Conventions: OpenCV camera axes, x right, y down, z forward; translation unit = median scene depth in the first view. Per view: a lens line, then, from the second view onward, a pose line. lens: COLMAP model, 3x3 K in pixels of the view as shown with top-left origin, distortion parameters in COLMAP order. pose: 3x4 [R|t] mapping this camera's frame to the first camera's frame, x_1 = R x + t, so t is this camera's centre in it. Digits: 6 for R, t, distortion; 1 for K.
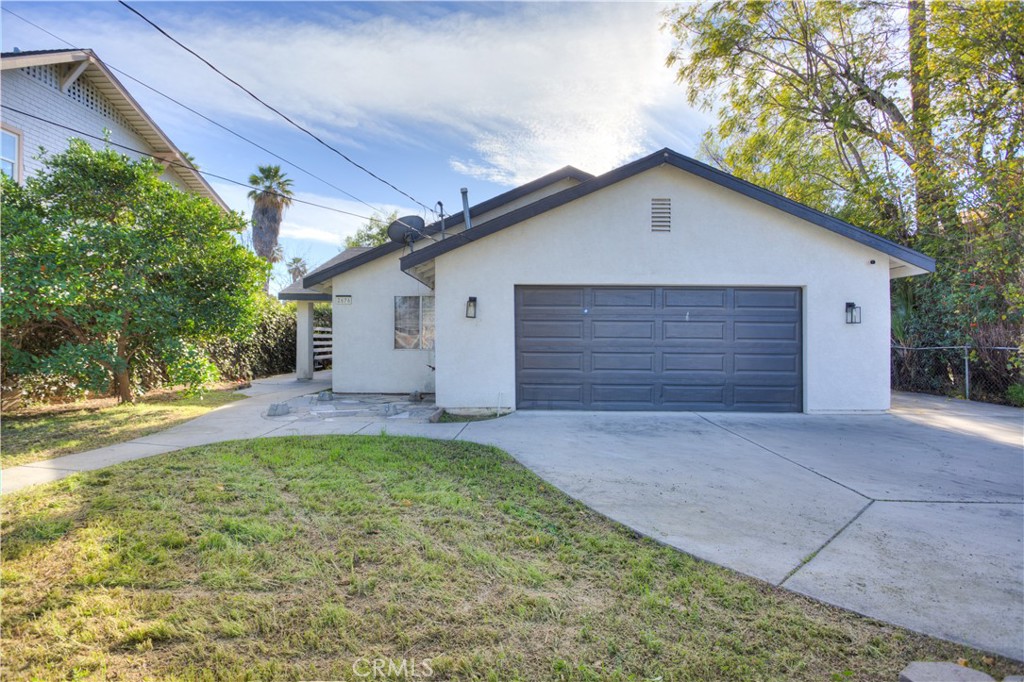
lens RADIAL K [[498.9, 0, 512.8], [0, 498.9, 341.2], [0, 0, 1]] dist [-0.002152, -0.000830]
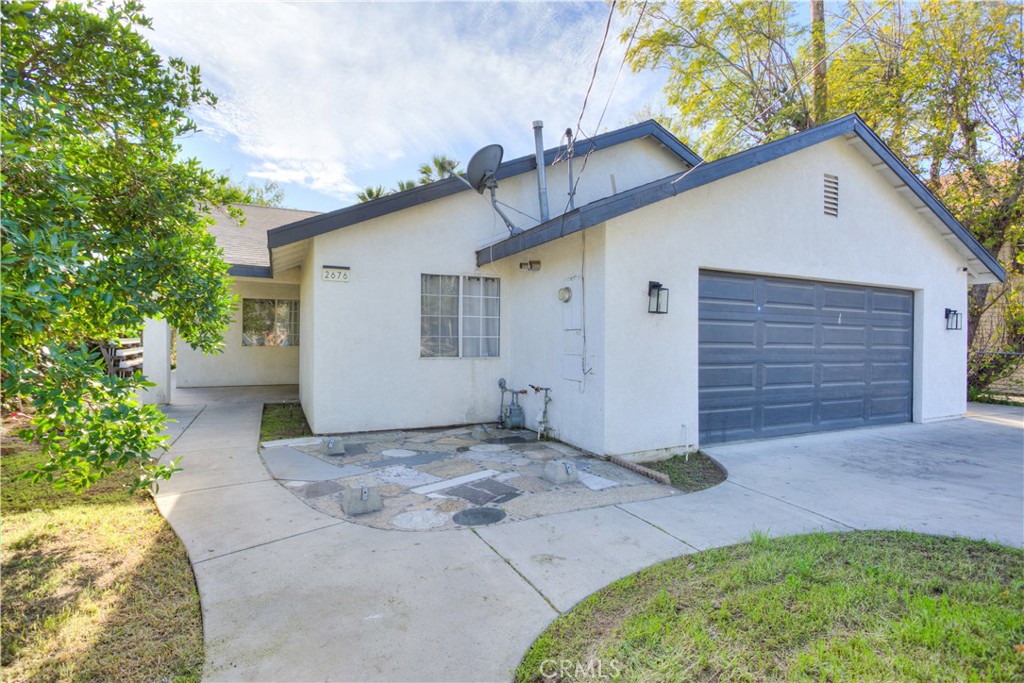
lens RADIAL K [[498.9, 0, 510.9], [0, 498.9, 339.3], [0, 0, 1]] dist [-0.002152, -0.000830]
pose [[0.891886, 0.003020, 0.452250, -0.537366], [-0.008952, 0.999900, 0.010979, -0.018592], [-0.452171, -0.013841, 0.891824, 0.497575]]
